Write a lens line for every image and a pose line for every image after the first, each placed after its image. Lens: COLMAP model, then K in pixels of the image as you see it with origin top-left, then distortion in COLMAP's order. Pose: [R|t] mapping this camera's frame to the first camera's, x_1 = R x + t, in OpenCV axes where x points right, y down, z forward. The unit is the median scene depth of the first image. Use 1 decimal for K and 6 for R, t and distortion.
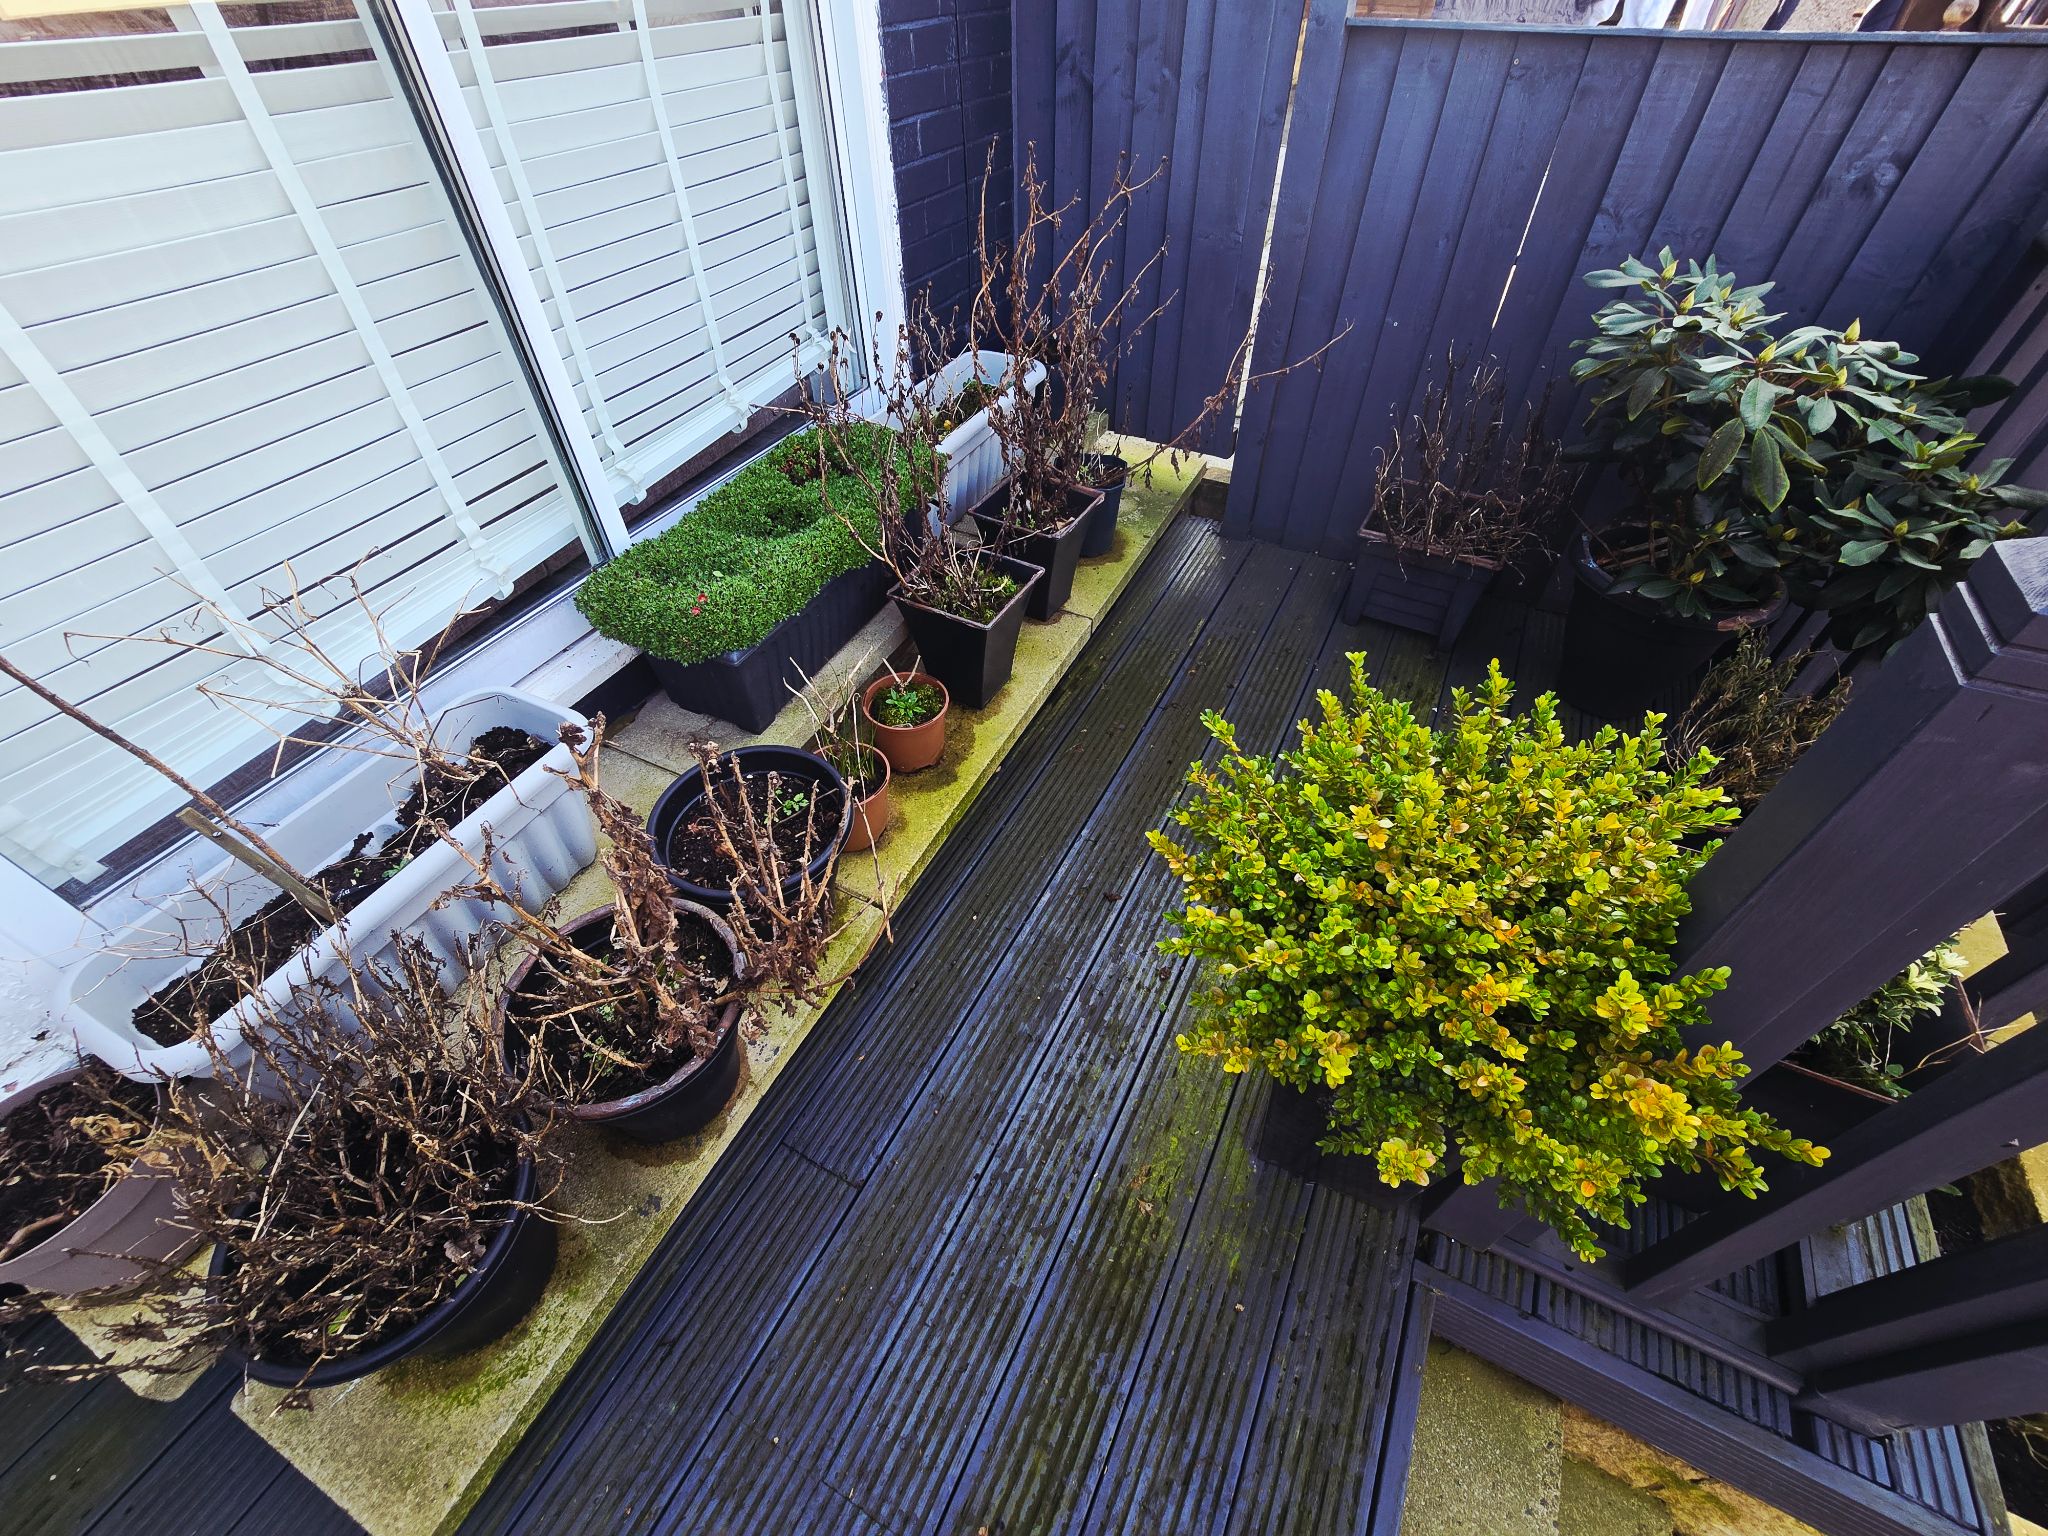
lens RADIAL K [[838.9, 0, 1024.0], [0, 838.9, 768.0], [0, 0, 1]] dist [-0.003162, 0.000000]
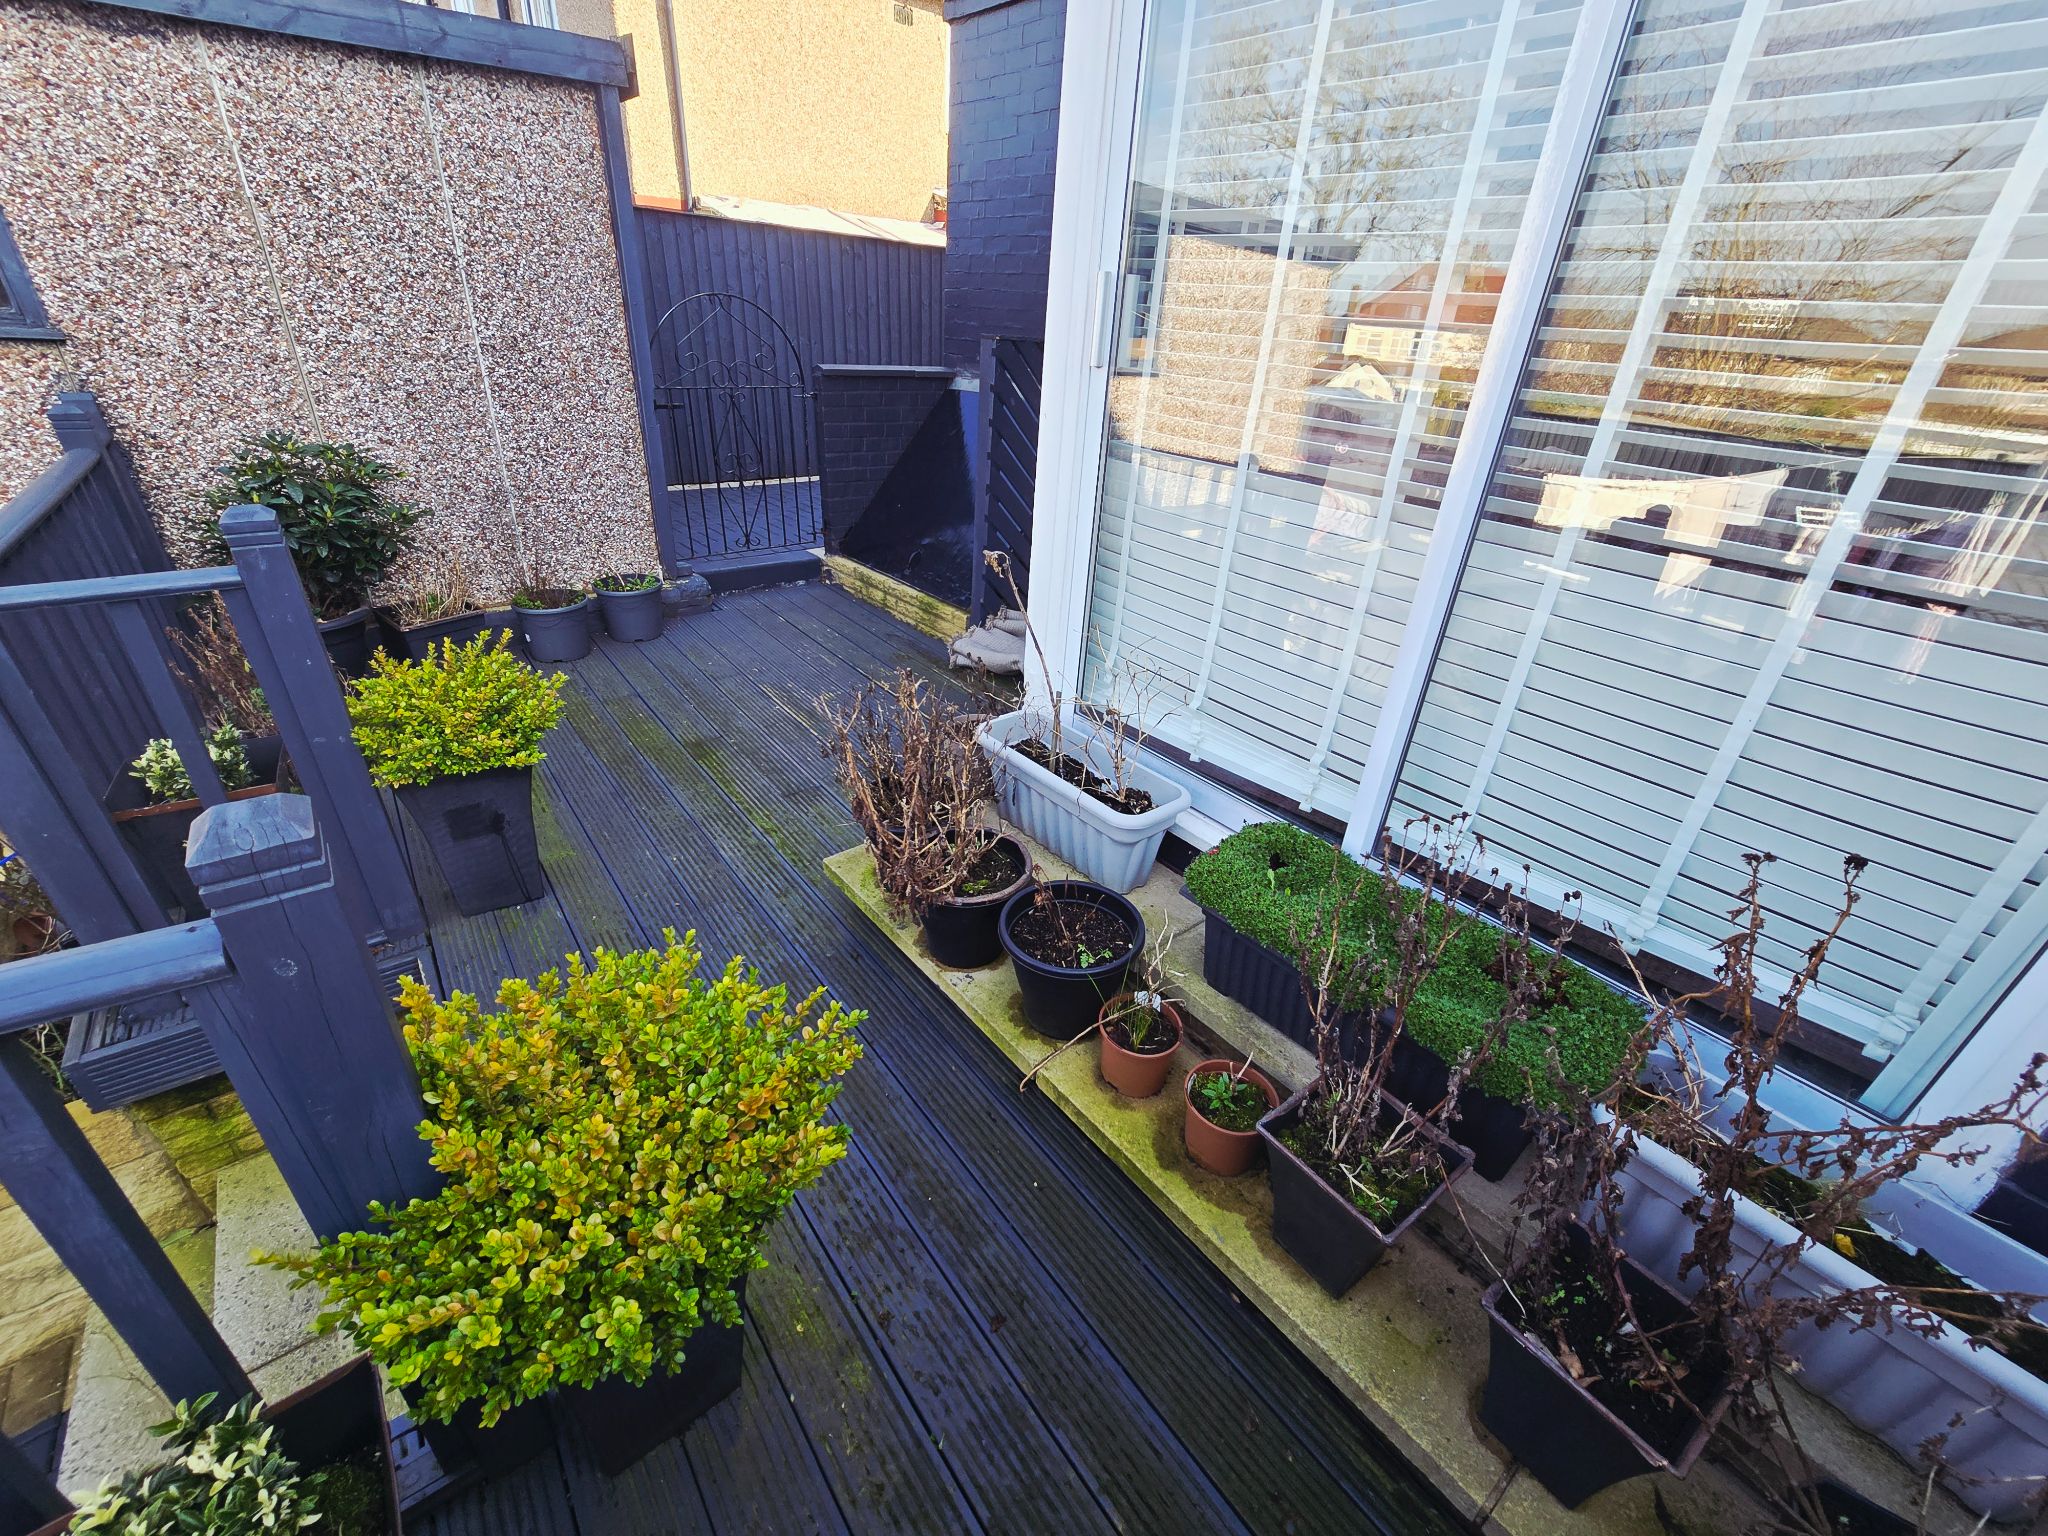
lens RADIAL K [[838.9, 0, 1024.0], [0, 838.9, 768.0], [0, 0, 1]] dist [-0.003162, 0.000000]
pose [[-0.414533, 0.423319, -0.805582, 0.640847], [-0.682942, 0.440351, 0.582822, -0.730319], [0.601458, 0.791765, 0.106562, 0.543306]]
